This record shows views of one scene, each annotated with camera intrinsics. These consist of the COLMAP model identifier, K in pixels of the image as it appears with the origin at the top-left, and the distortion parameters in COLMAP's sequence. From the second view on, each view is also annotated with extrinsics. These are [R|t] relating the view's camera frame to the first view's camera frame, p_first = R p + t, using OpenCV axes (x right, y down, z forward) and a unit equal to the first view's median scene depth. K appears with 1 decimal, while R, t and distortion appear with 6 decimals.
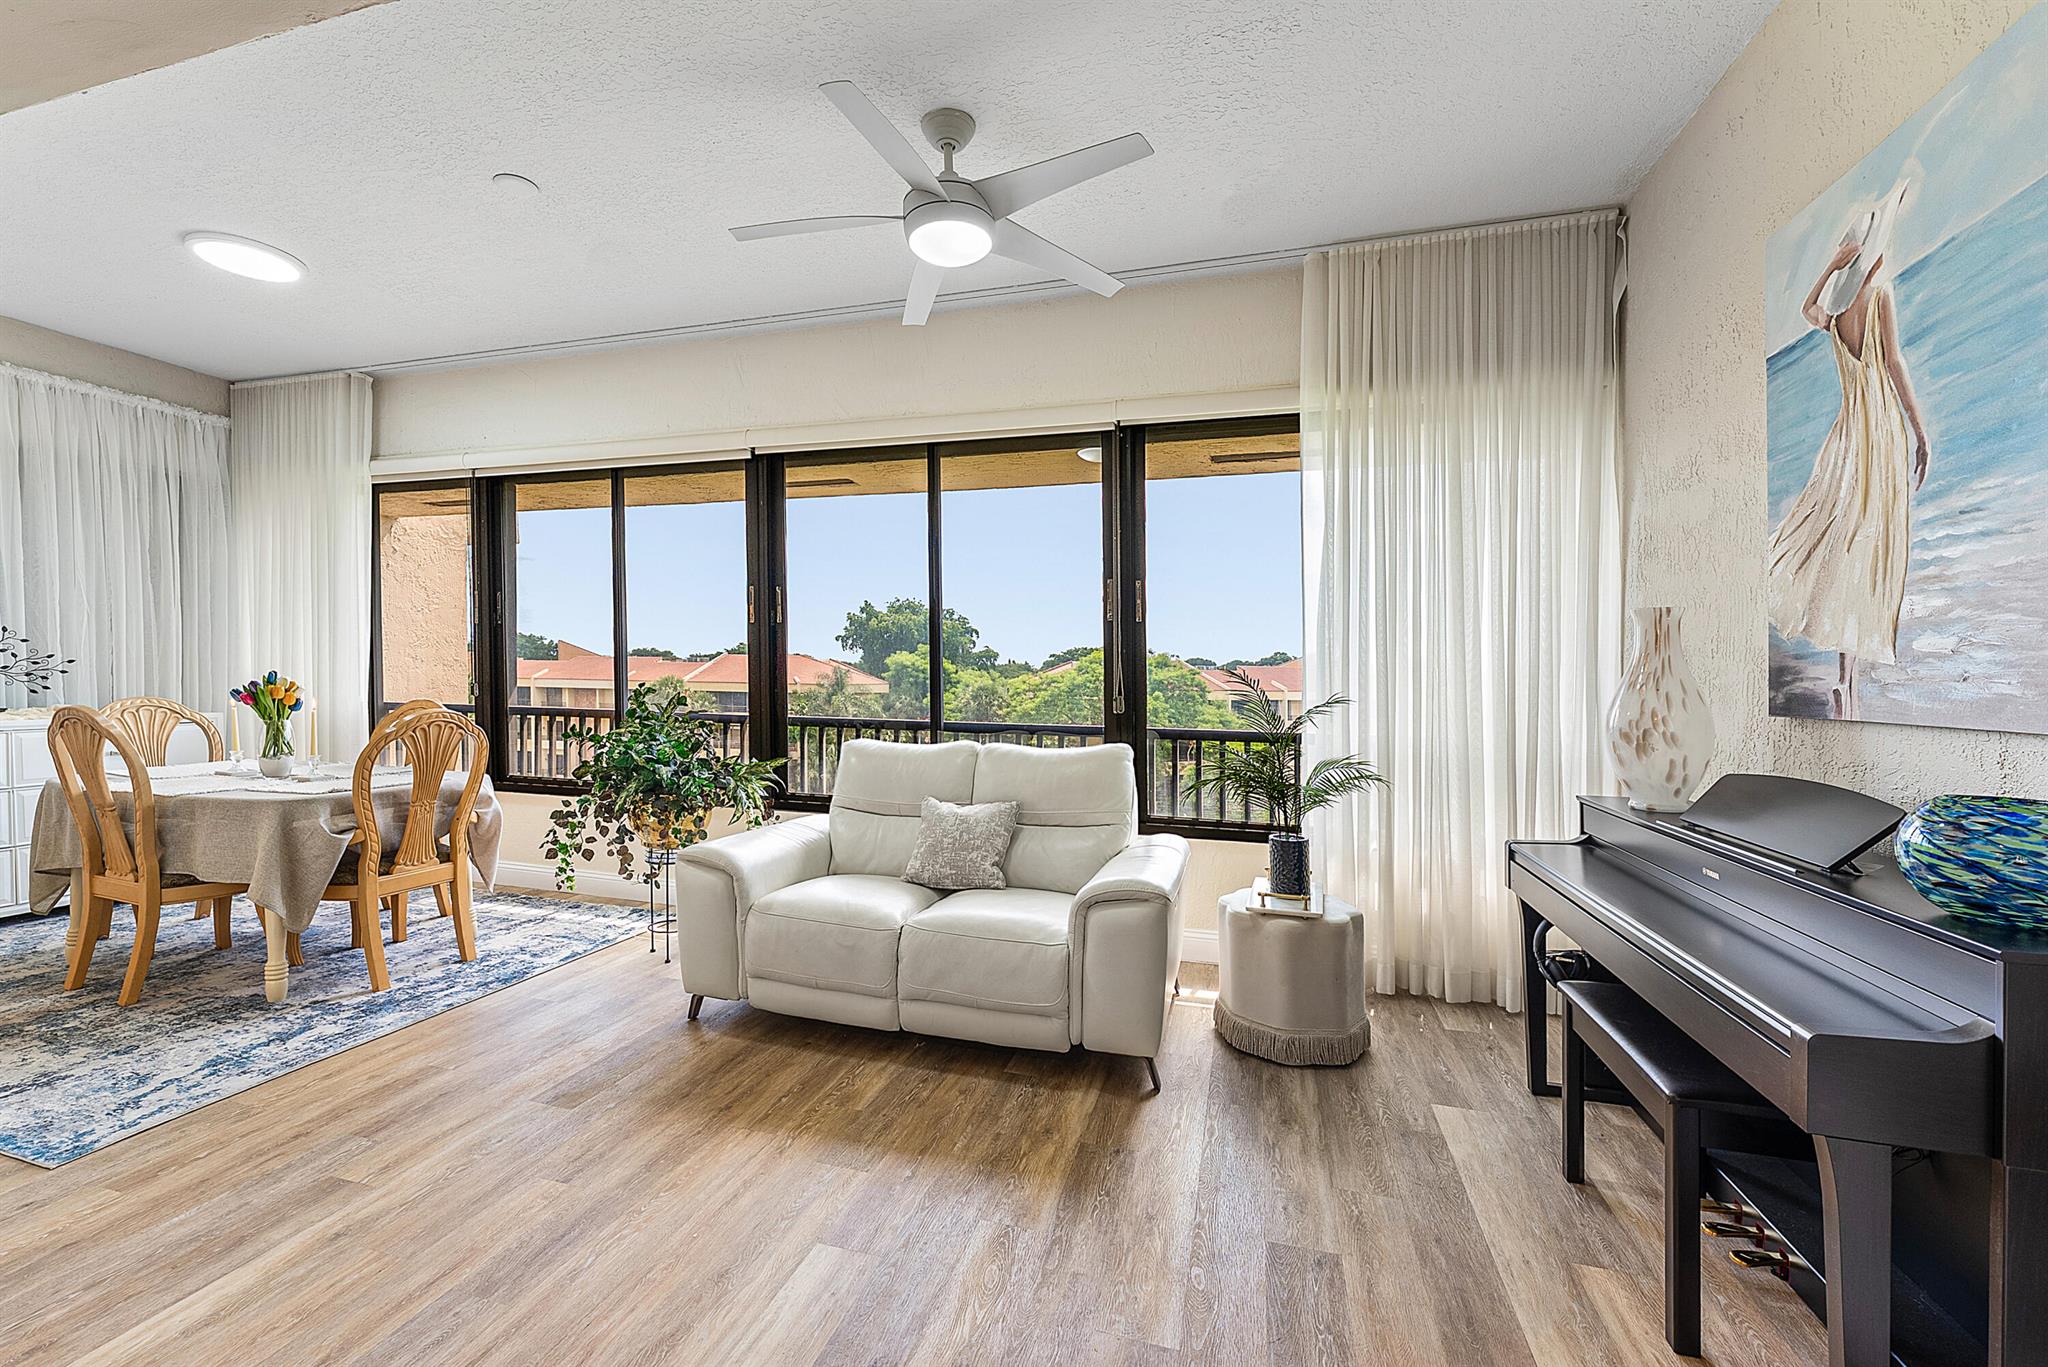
lens RADIAL K [[854.2, 0, 953.2], [0, 854.2, 662.9], [0, 0, 1]] dist [0.010277, -0.002212]
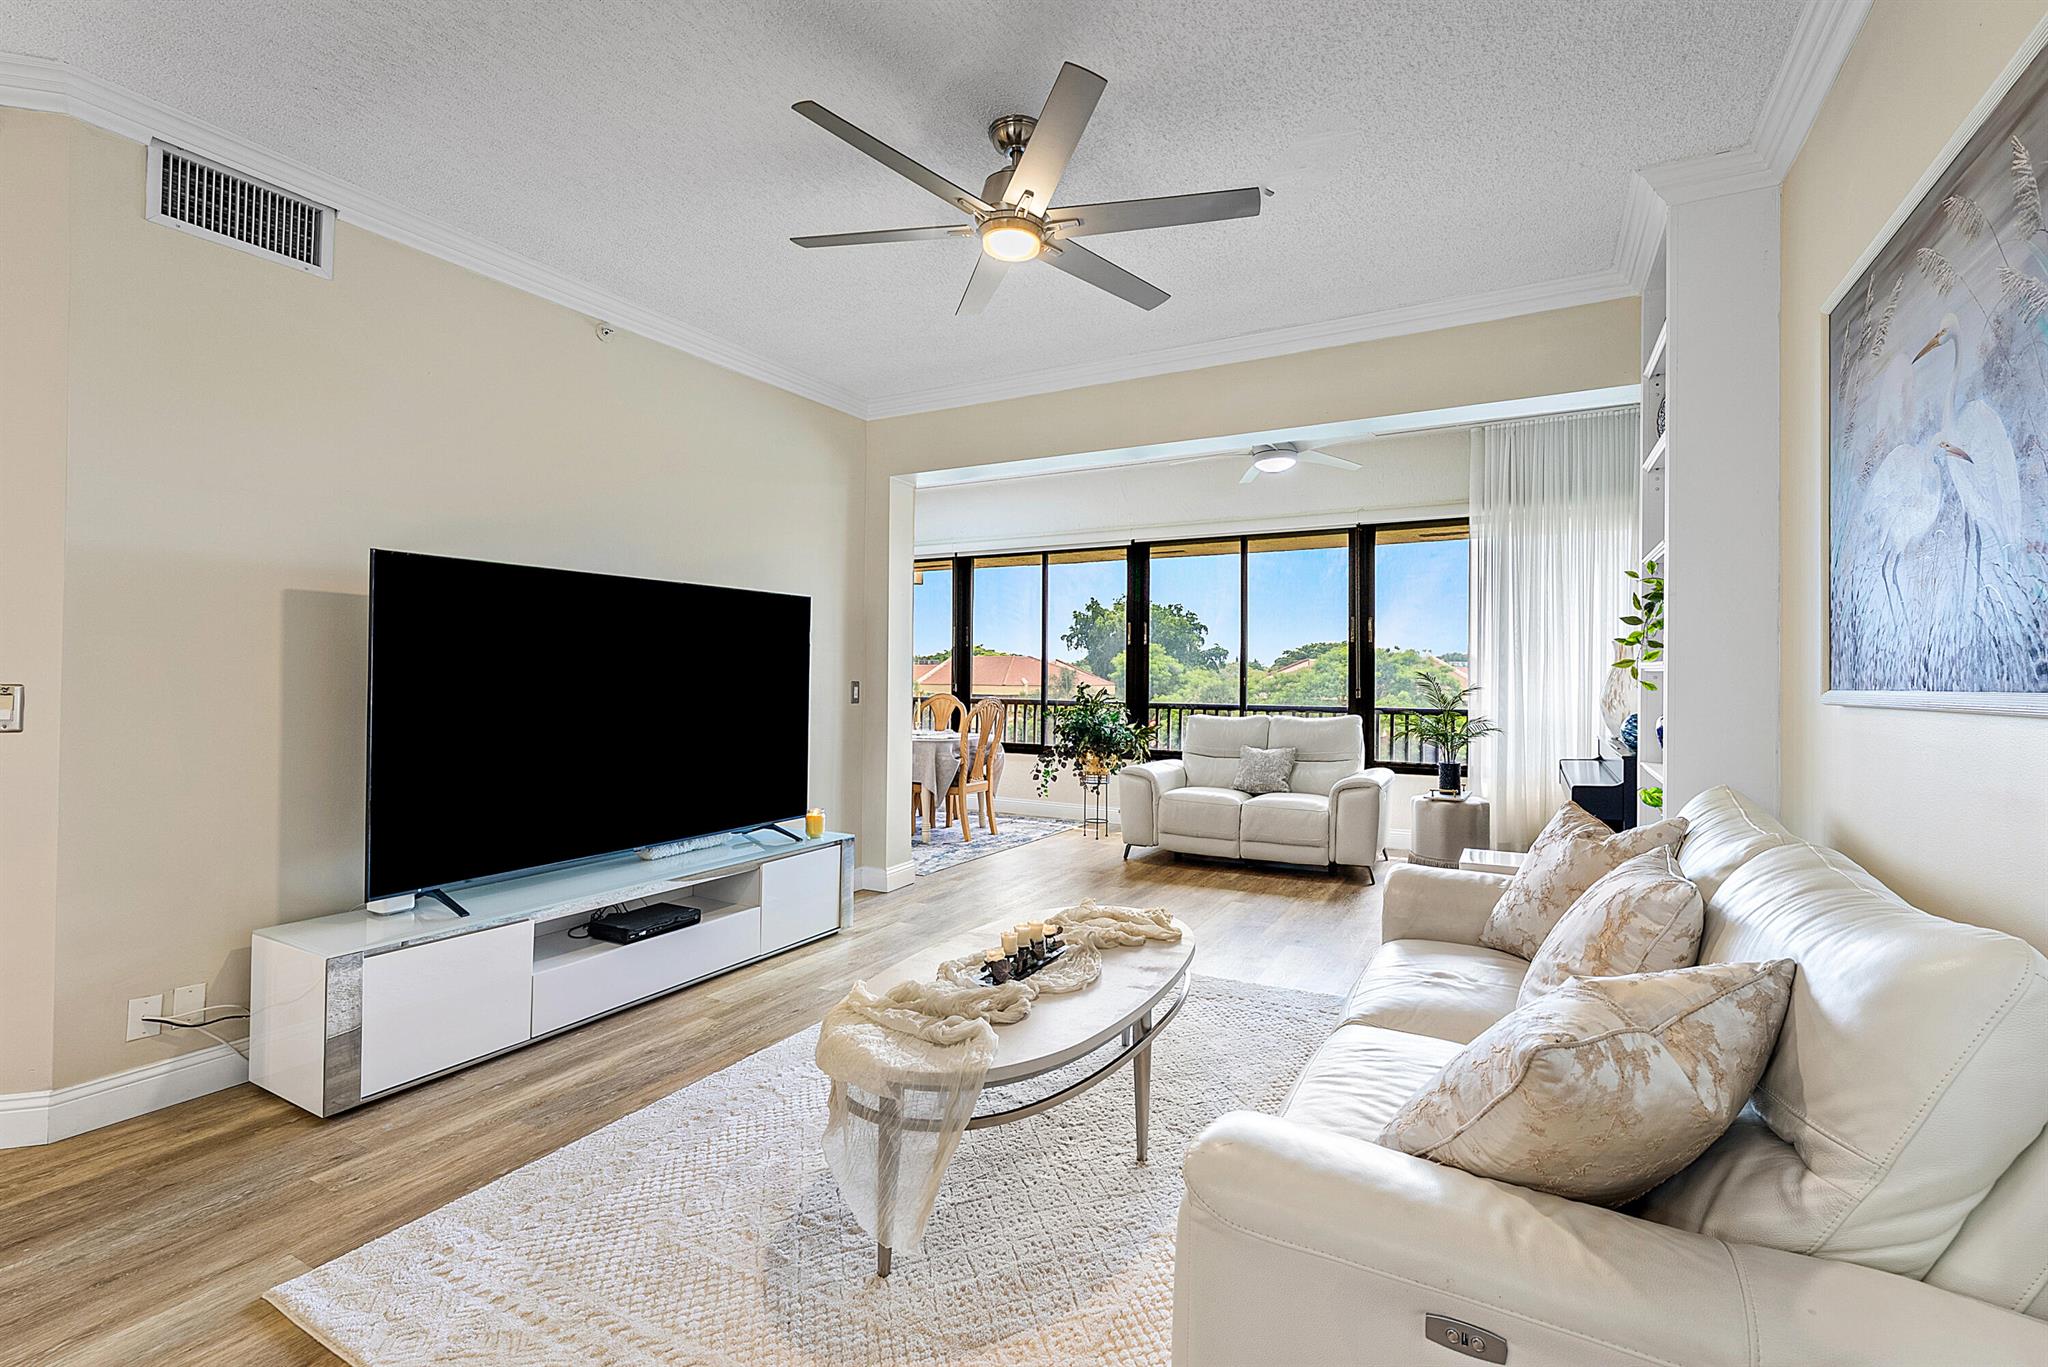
lens RADIAL K [[893.9, 0, 1027.6], [0, 893.9, 674.2], [0, 0, 1]] dist [-0.003698, -0.000454]
pose [[0.986376, -0.011252, -0.164122, -0.185965], [0.013455, 0.999834, 0.012317, -0.023824], [0.163956, -0.014357, 0.986363, -1.021331]]
